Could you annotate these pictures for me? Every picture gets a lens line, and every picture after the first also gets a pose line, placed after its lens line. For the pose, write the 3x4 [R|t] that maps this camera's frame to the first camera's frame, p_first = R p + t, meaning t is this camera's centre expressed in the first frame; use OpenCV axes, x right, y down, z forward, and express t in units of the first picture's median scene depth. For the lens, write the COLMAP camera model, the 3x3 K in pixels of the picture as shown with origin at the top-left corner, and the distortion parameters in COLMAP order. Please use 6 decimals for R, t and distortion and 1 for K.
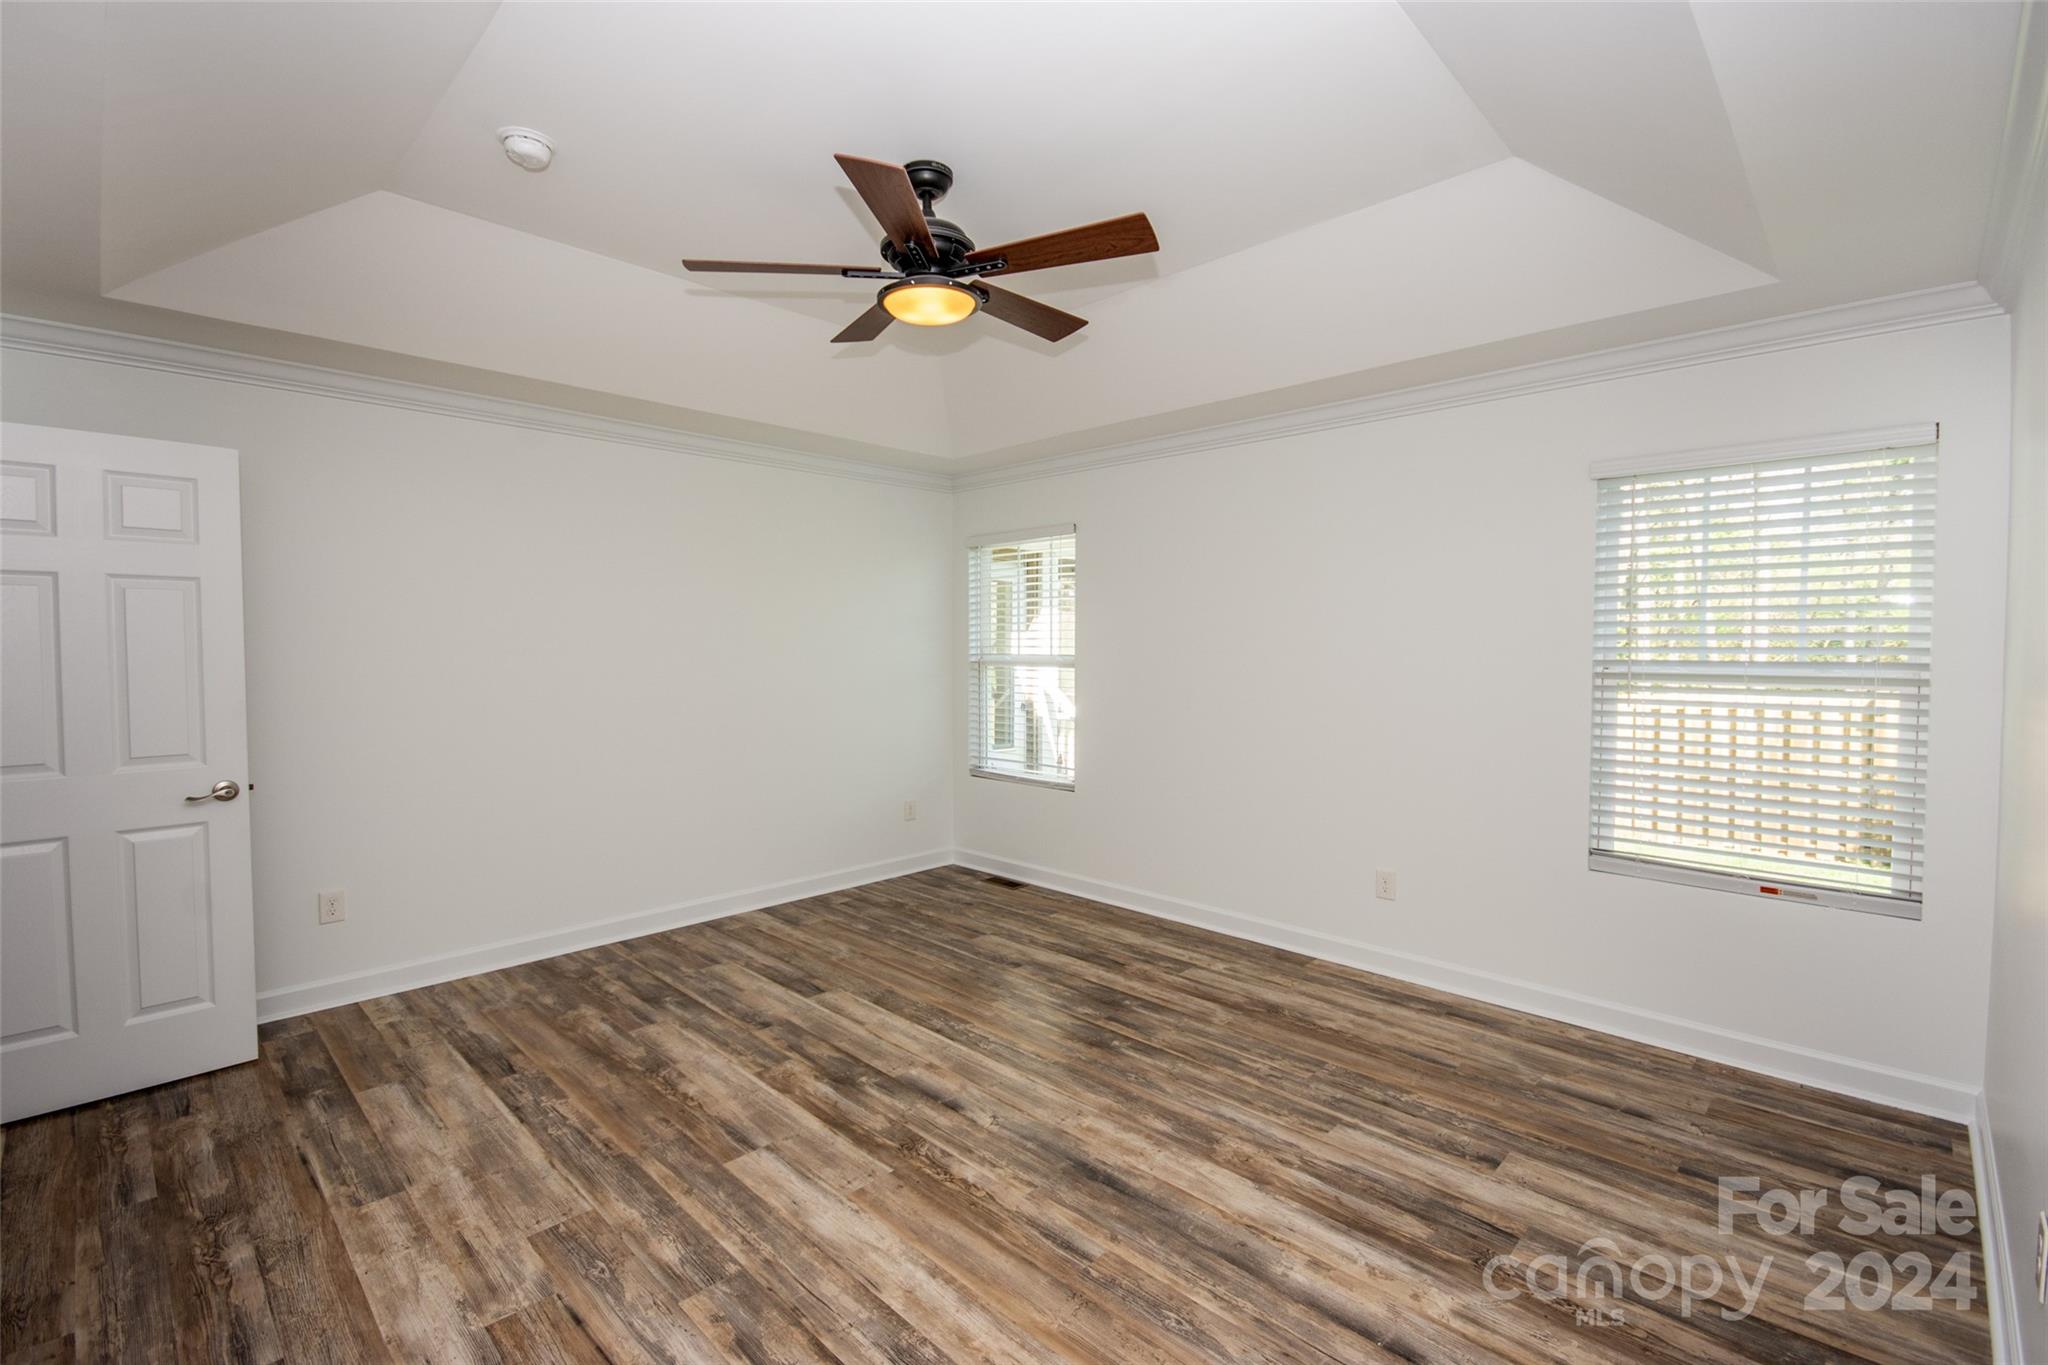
lens RADIAL K [[939.8, 0, 1038.5], [0, 939.8, 674.9], [0, 0, 1]] dist [0.006353, -0.012417]
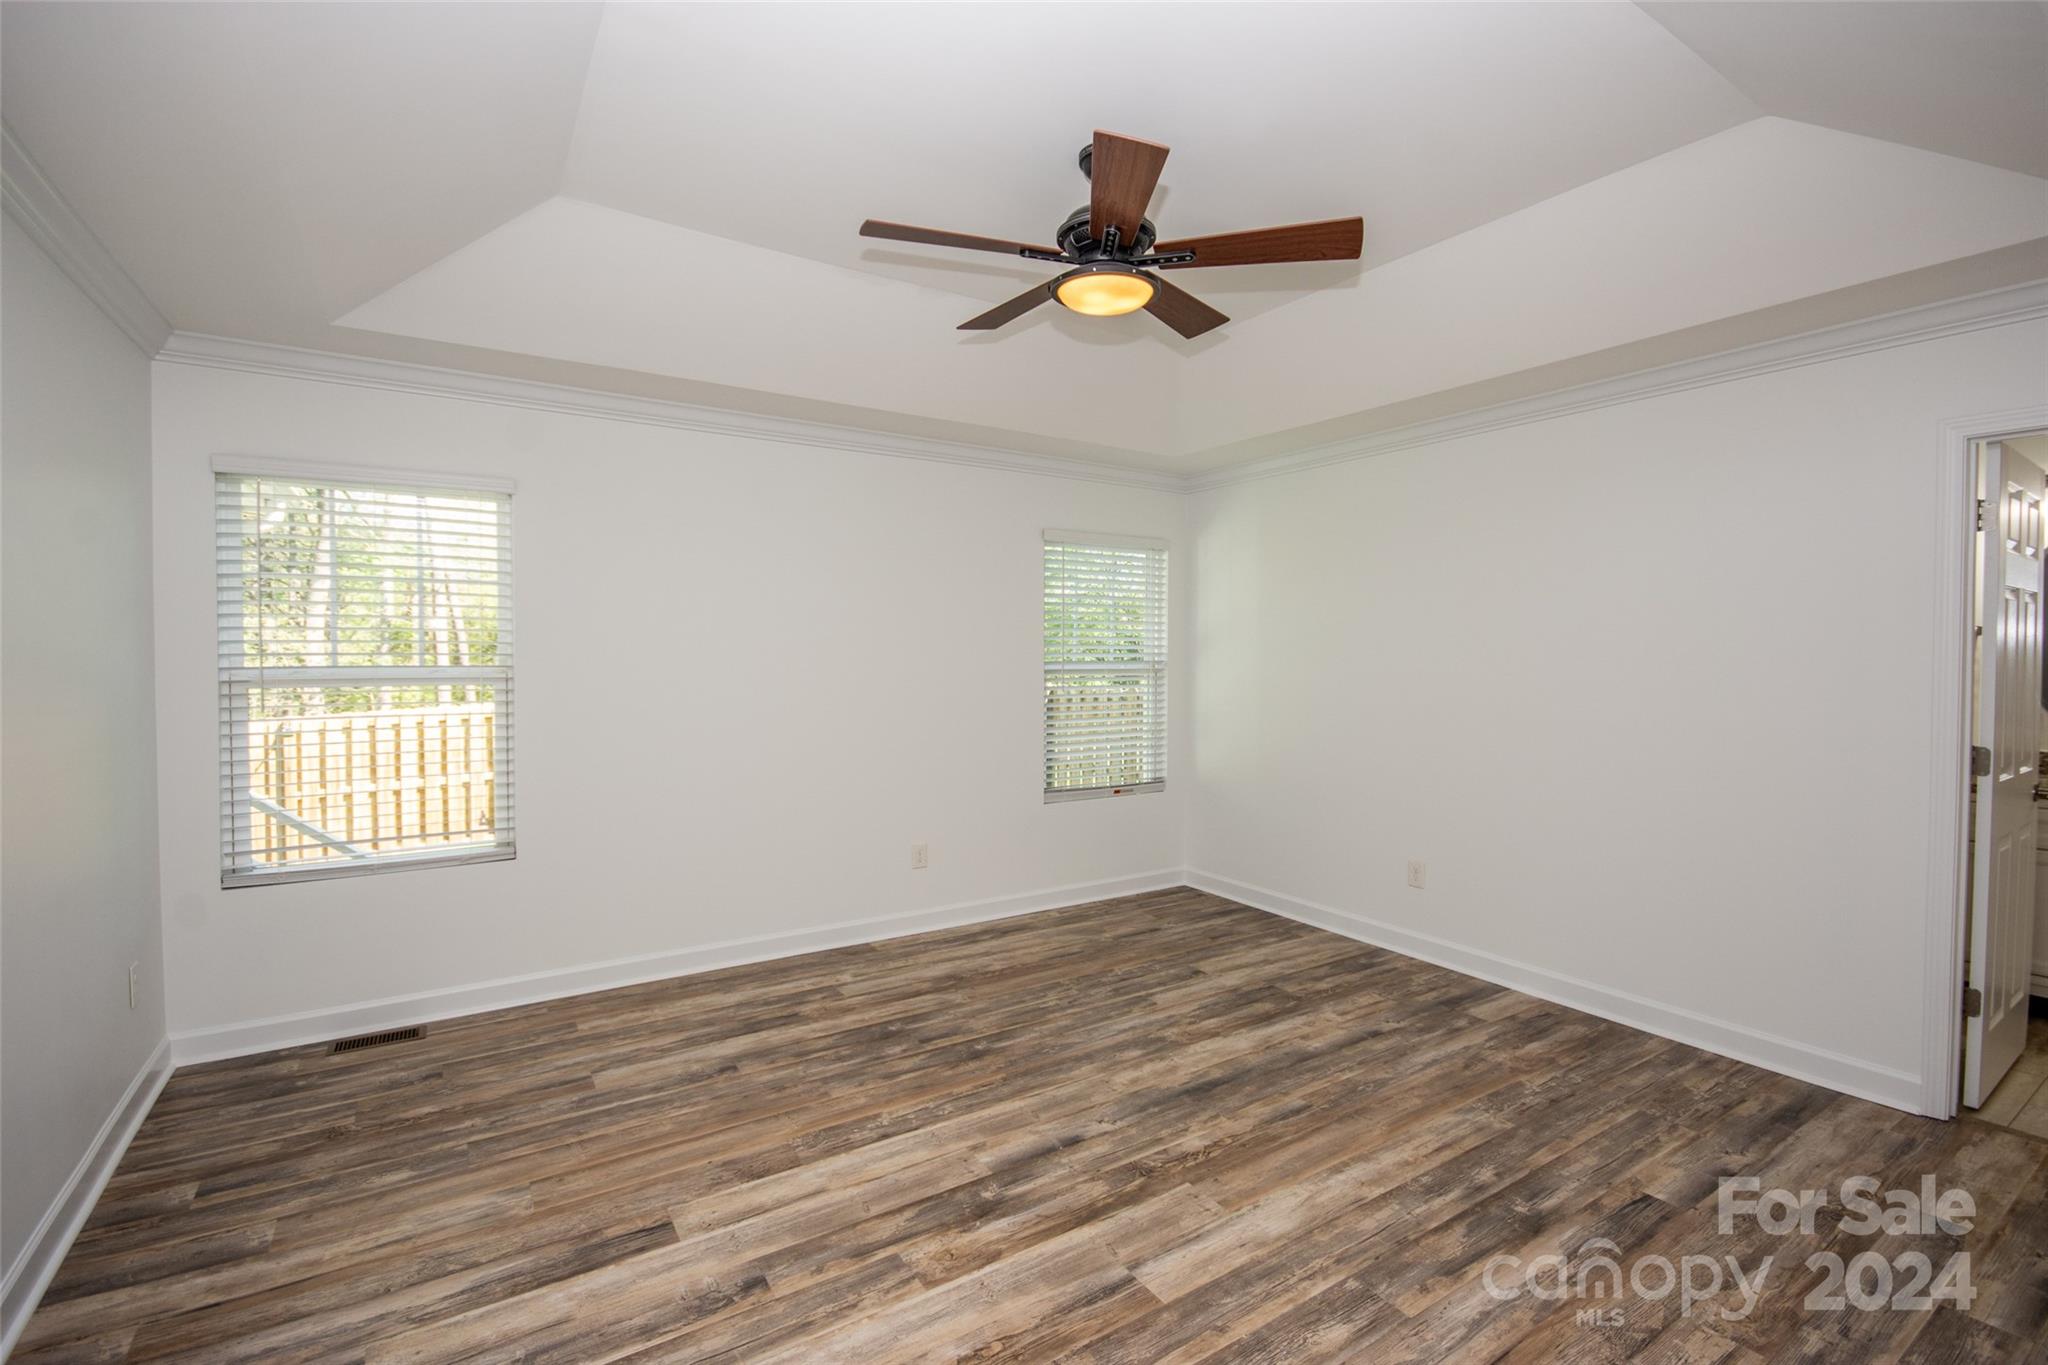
lens RADIAL K [[939.8, 0, 1038.5], [0, 939.8, 674.9], [0, 0, 1]] dist [0.006353, -0.012417]
pose [[0.181737, -0.020673, 0.983130, -0.855766], [0.029108, 0.999454, 0.015635, -0.018059], [-0.982916, 0.025775, 0.182239, 0.722075]]
